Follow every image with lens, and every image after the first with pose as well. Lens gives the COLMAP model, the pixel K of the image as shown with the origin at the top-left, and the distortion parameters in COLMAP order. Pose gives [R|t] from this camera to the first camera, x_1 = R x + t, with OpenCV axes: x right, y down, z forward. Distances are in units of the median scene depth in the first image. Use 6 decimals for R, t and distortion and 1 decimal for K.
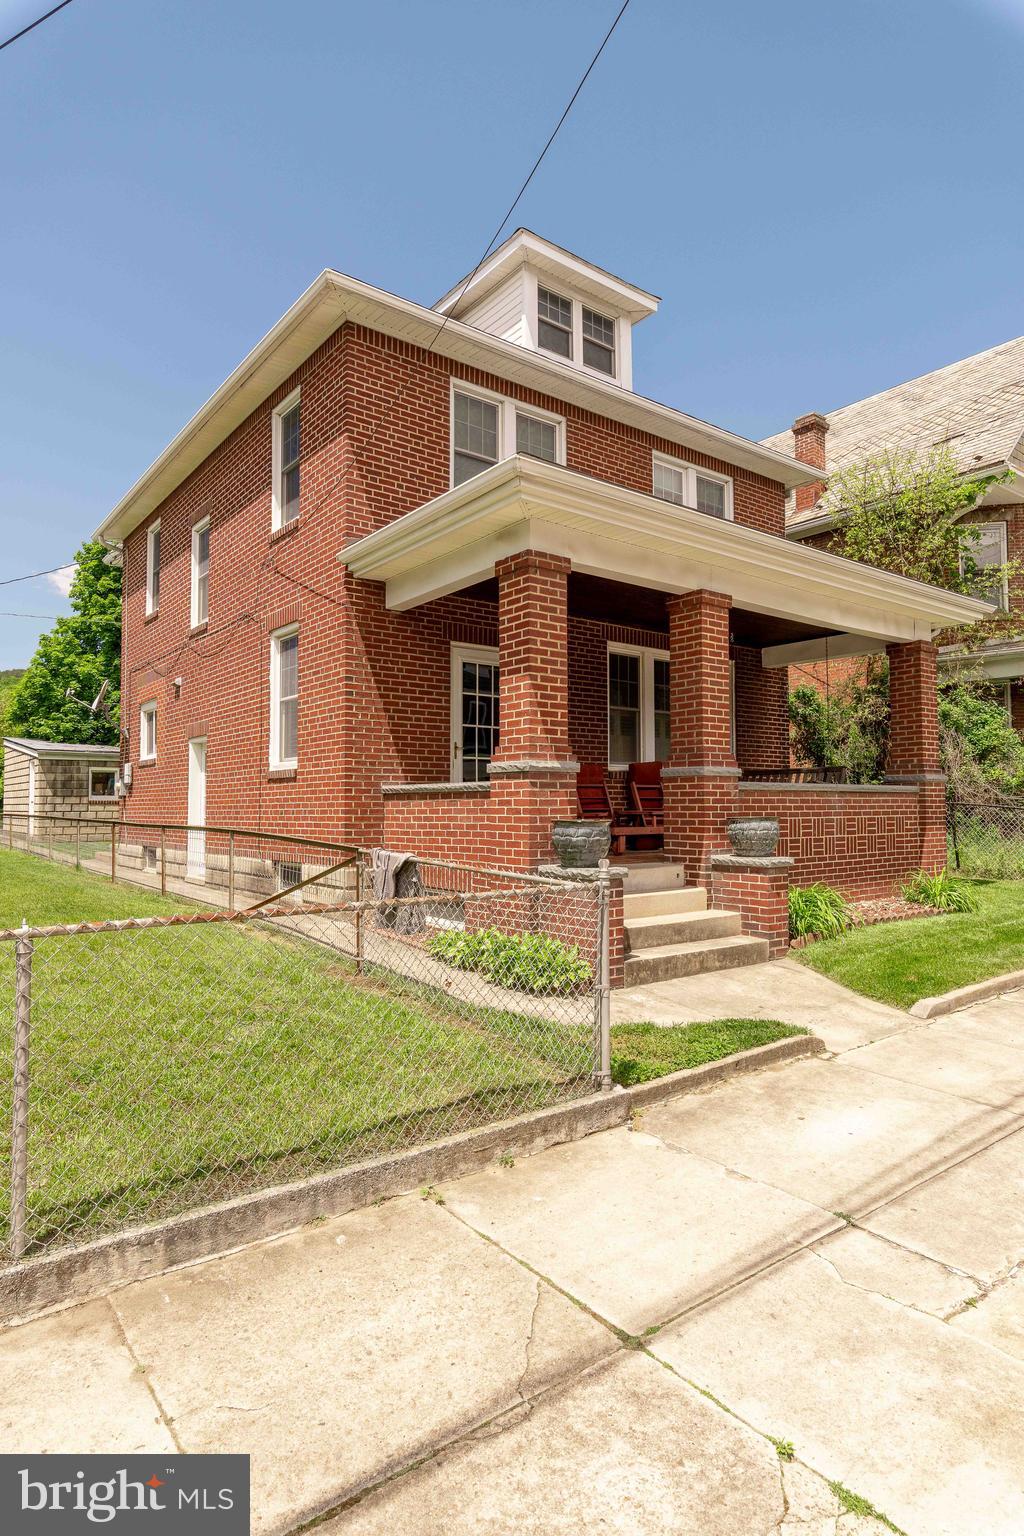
lens RADIAL K [[849.7, 0, 515.7], [0, 849.7, 768.0], [0, 0, 1]] dist [-0.007502, -0.000169]
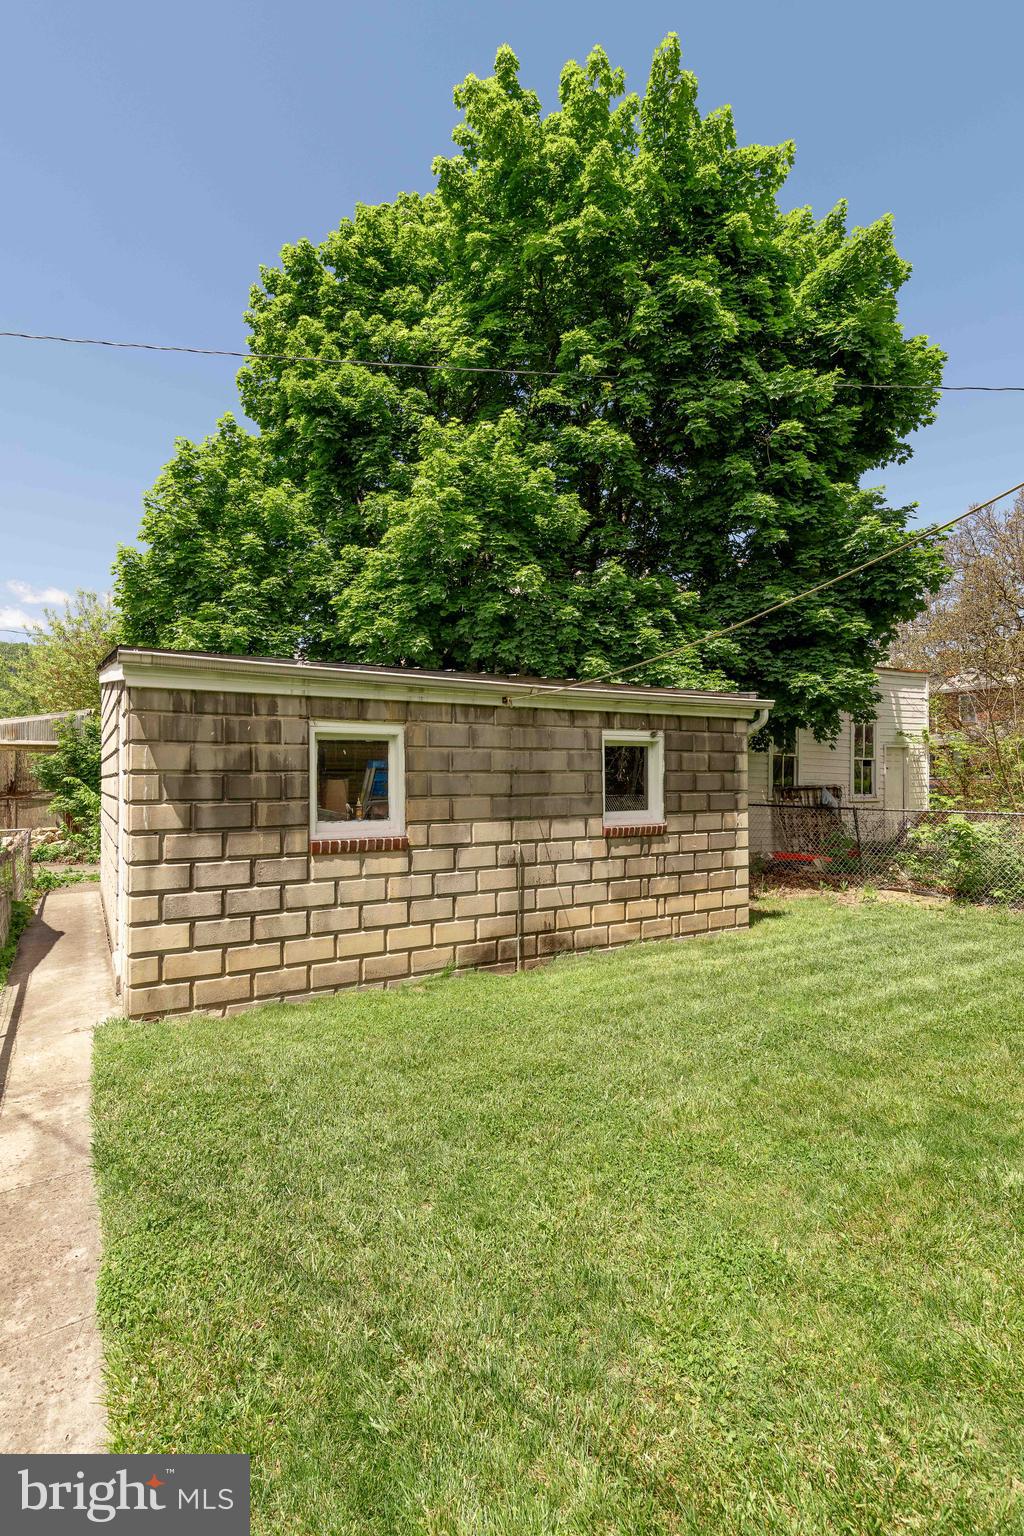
lens RADIAL K [[716.2, 0, 511.1], [0, 716.2, 768.7], [0, 0, 1]] dist [-0.002451, -0.000094]
pose [[0.991820, 0.003625, -0.127595, -0.409419], [0.001404, 0.999227, 0.039299, 0.005490], [0.127638, -0.039156, 0.991048, 0.779022]]
